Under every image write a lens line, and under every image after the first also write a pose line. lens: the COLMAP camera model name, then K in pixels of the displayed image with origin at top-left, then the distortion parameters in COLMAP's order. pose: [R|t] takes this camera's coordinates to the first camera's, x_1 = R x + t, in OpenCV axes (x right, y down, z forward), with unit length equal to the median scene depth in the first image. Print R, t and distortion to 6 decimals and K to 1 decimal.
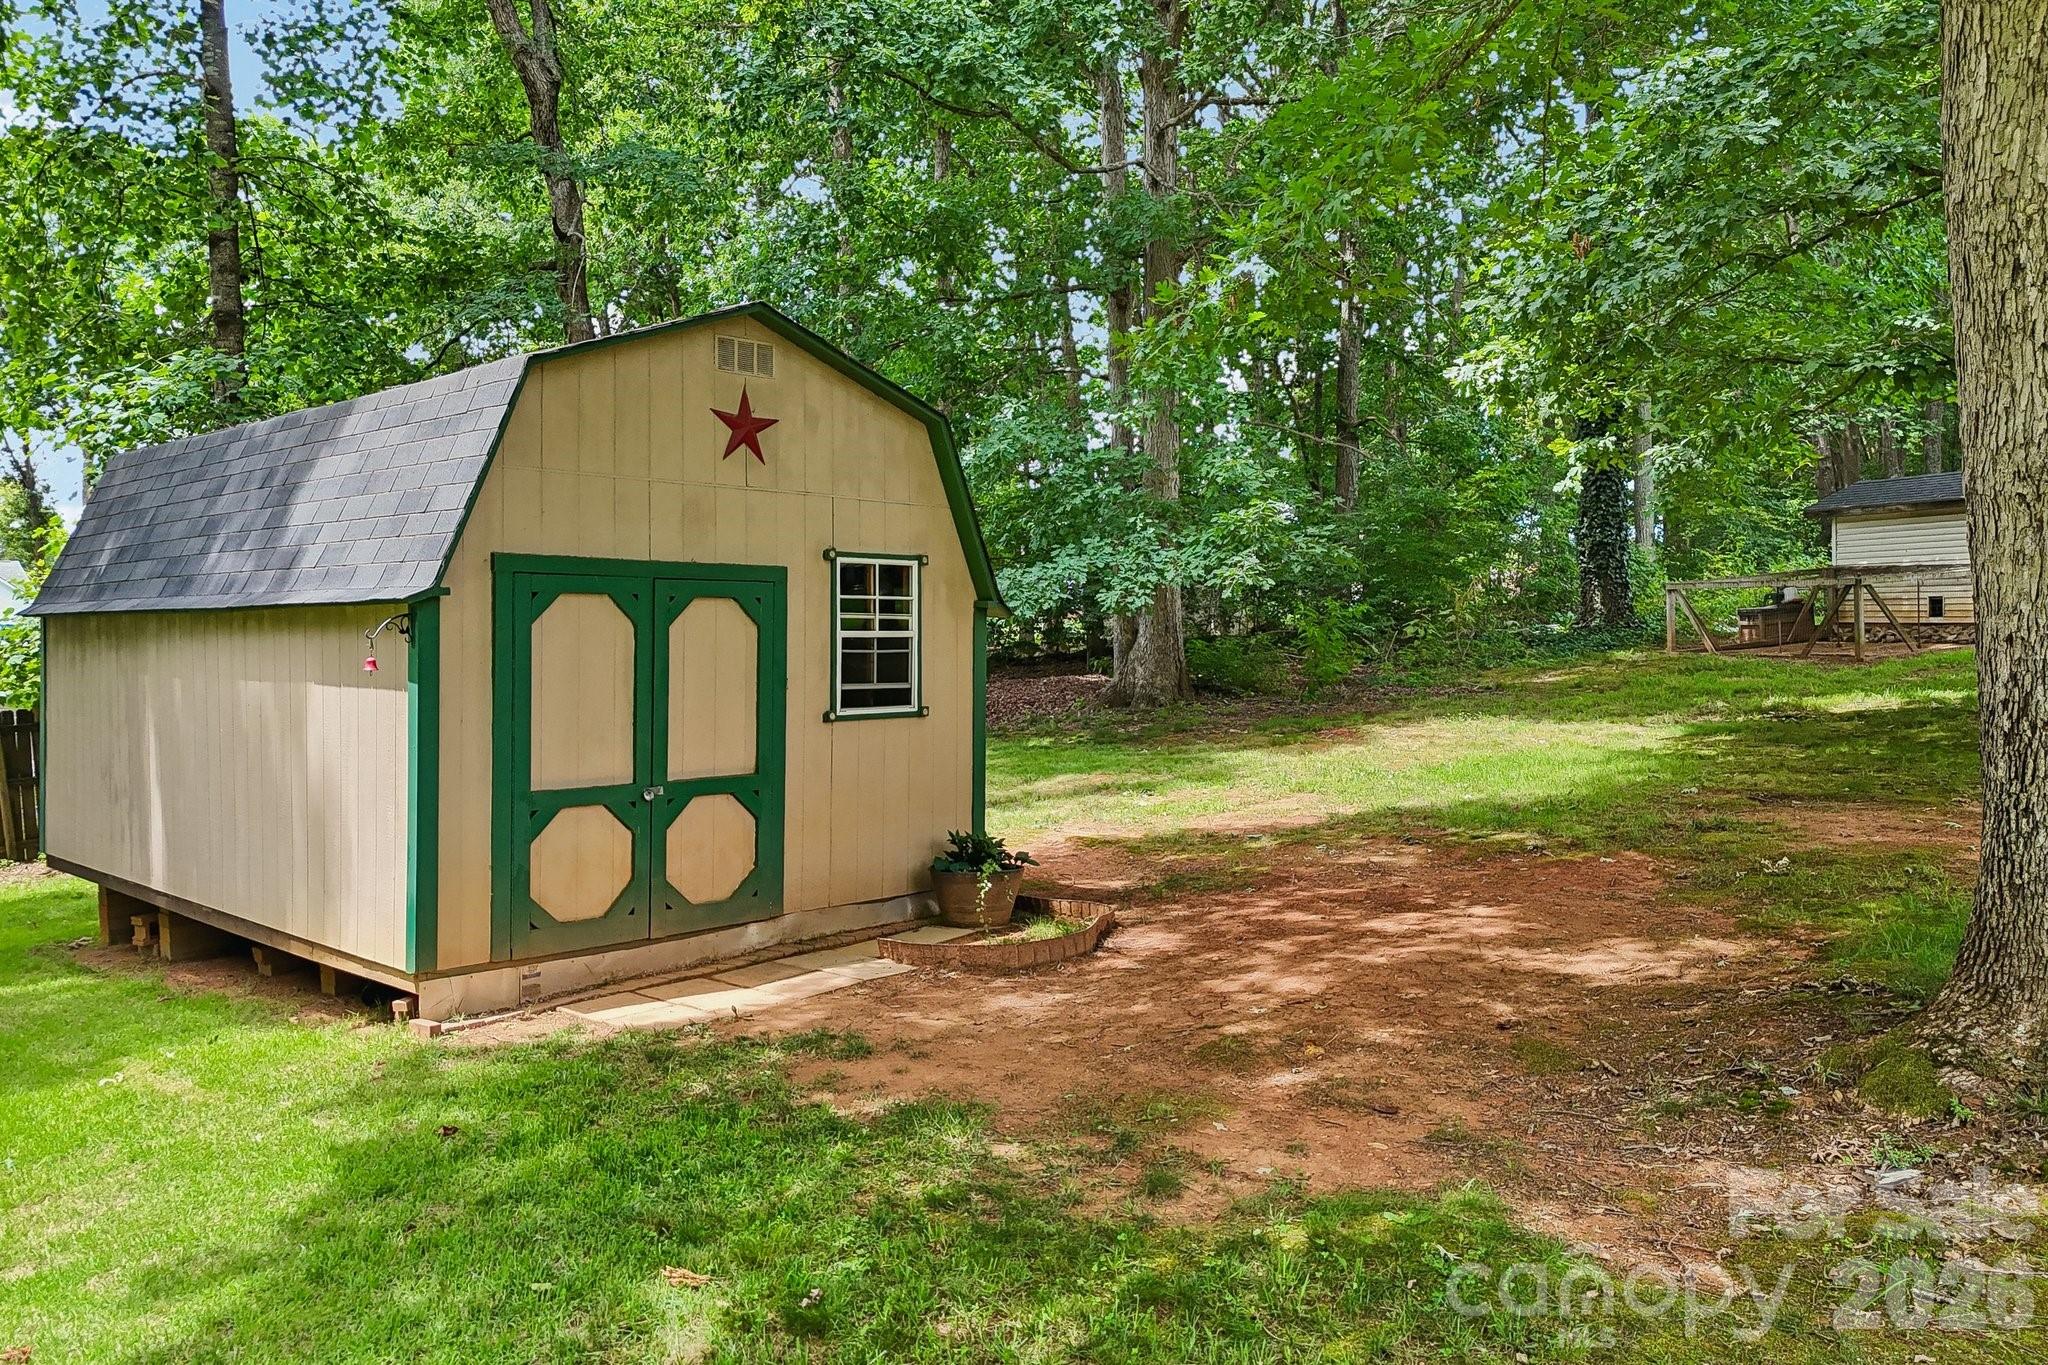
lens RADIAL K [[1514.9, 0, 1024.6], [0, 1514.9, 586.4], [0, 0, 1]] dist [-0.000111, -0.001129]
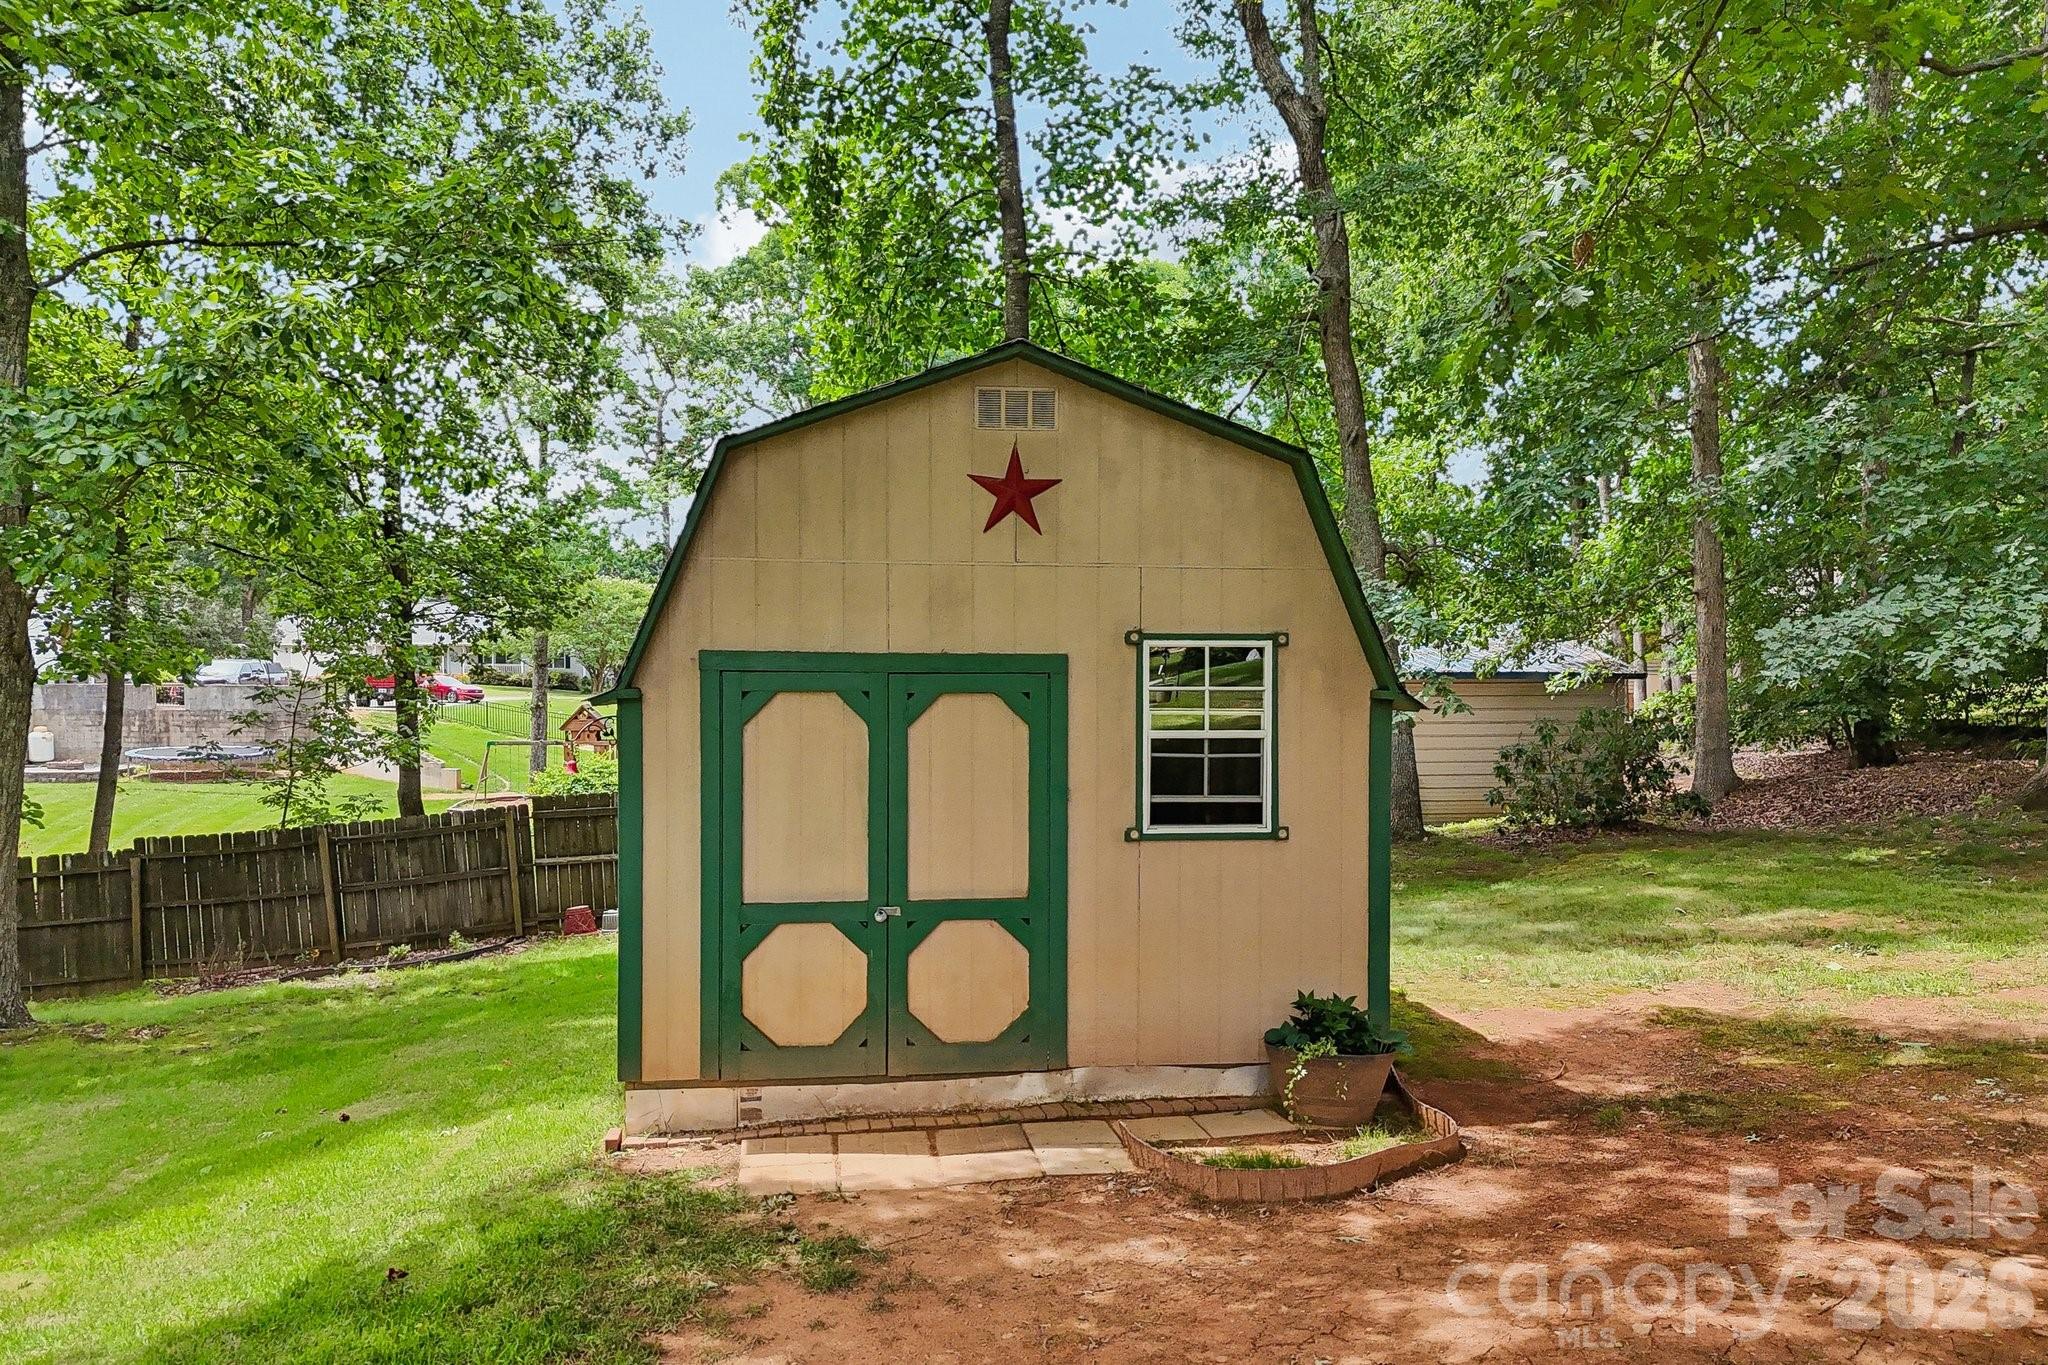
lens RADIAL K [[1504.6, 0, 1024.0], [0, 1504.6, 682.5], [0, 0, 1]] dist [0.034036, -0.002472]
pose [[0.776165, -0.001188, -0.630529, 0.352800], [0.020463, 0.999519, 0.023307, -0.017584], [0.630198, -0.030993, 0.775815, 0.343448]]
